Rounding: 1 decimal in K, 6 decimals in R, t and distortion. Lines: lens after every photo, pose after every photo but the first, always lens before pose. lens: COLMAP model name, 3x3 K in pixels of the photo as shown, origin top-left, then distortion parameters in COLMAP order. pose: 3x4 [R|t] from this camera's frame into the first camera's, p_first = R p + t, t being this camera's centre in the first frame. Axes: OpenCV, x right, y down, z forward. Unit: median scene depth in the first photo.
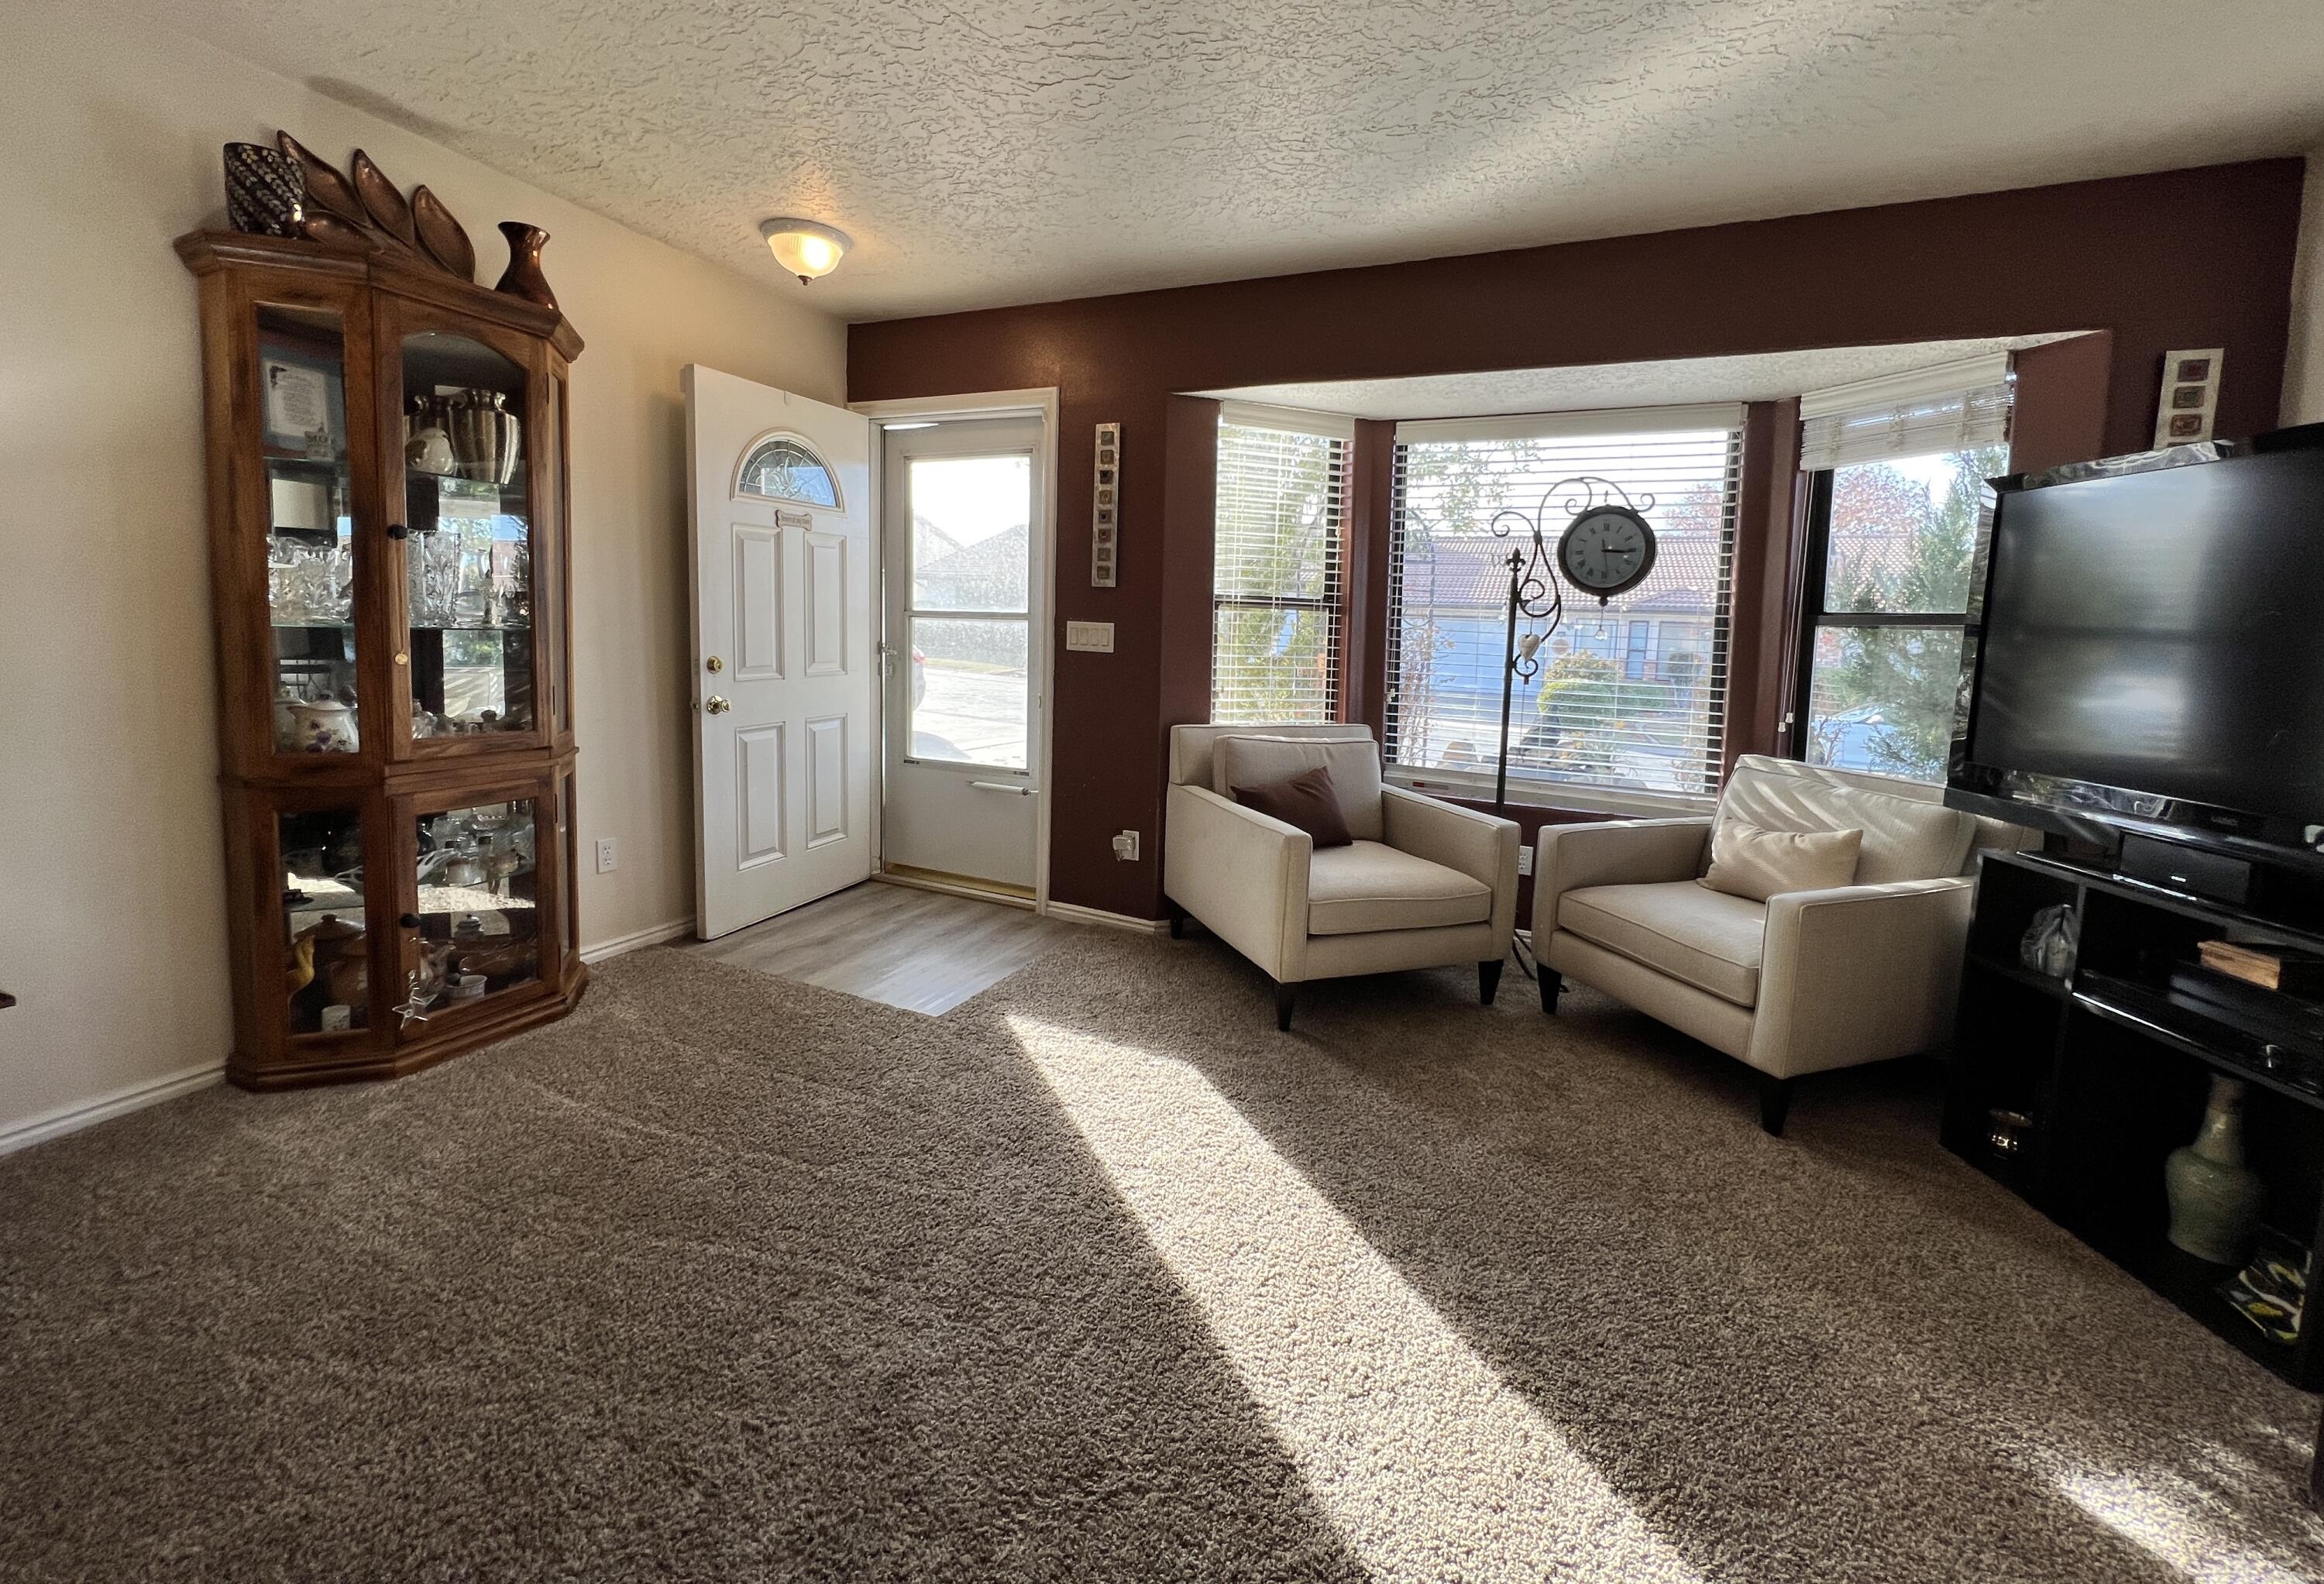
lens RADIAL K [[951.7, 0, 1146.6], [0, 951.7, 709.0], [0, 0, 1]] dist [0.000947, -0.001074]
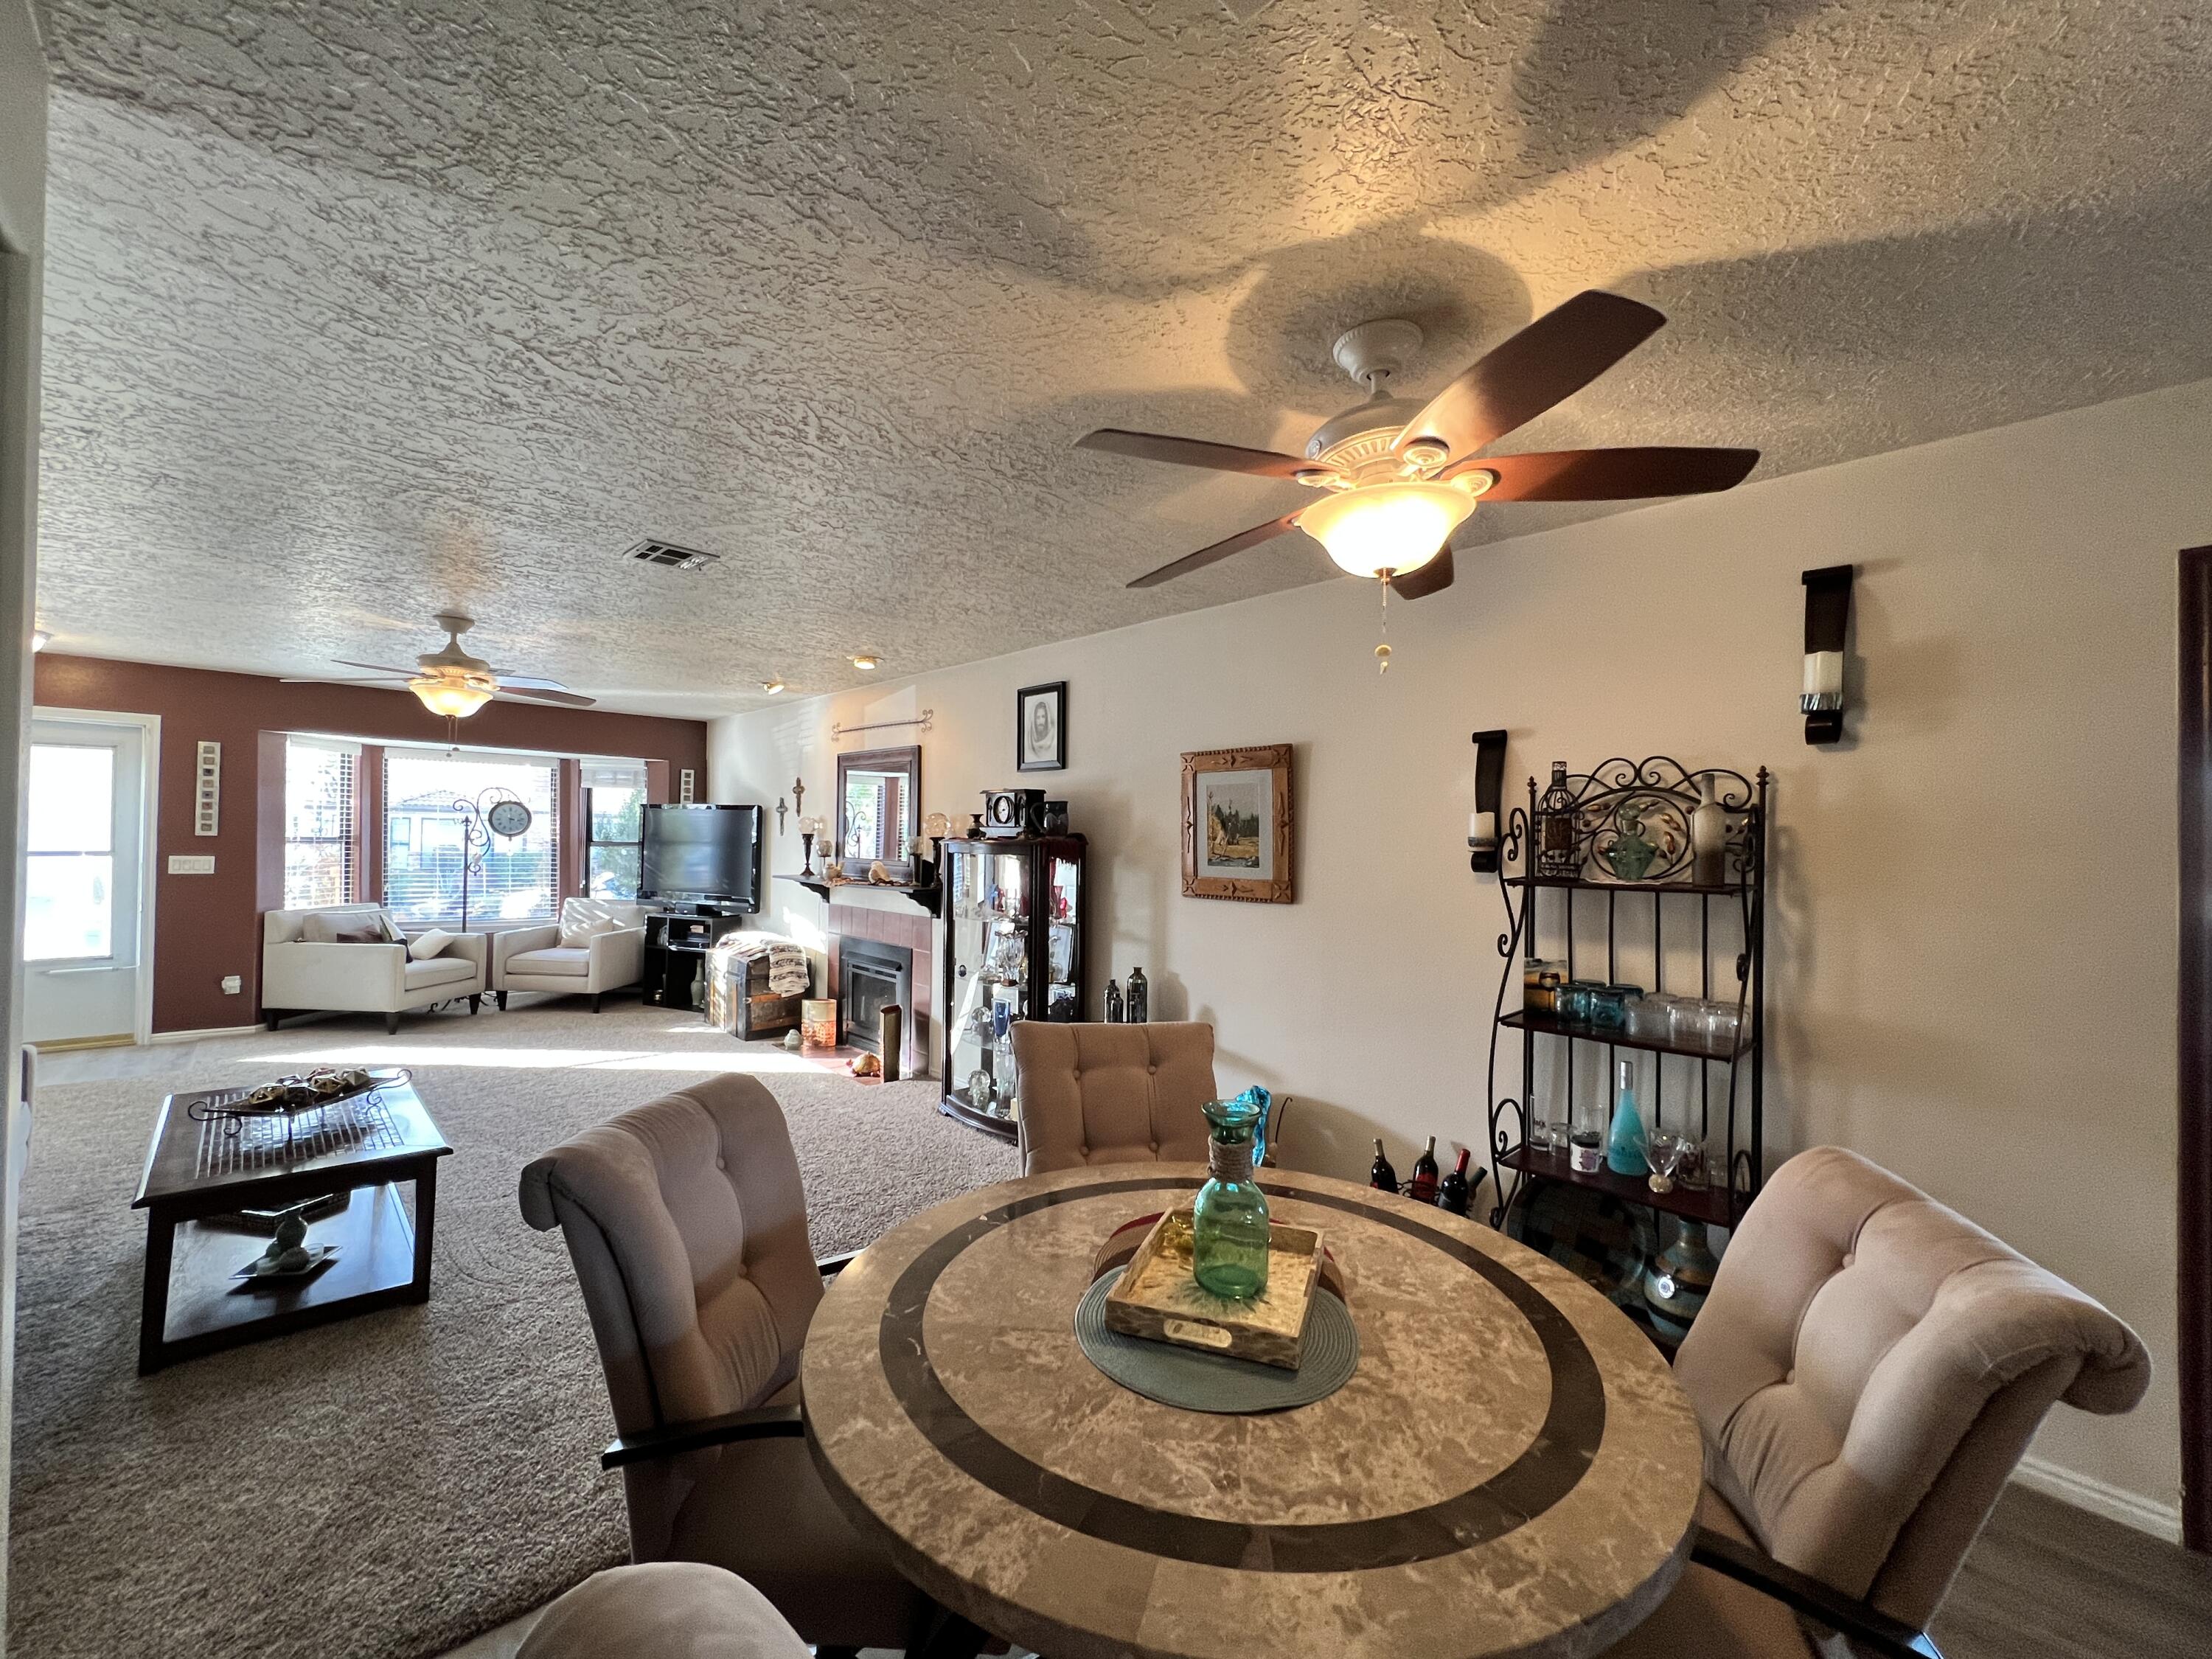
lens RADIAL K [[887.4, 0, 1090.0], [0, 887.4, 830.4], [0, 0, 1]] dist [-0.000659, -0.000327]
pose [[0.392359, -0.019660, 0.919602, -0.971792], [0.078139, 0.996870, -0.012027, 0.006370], [-0.916487, 0.076575, 0.392667, -1.185061]]
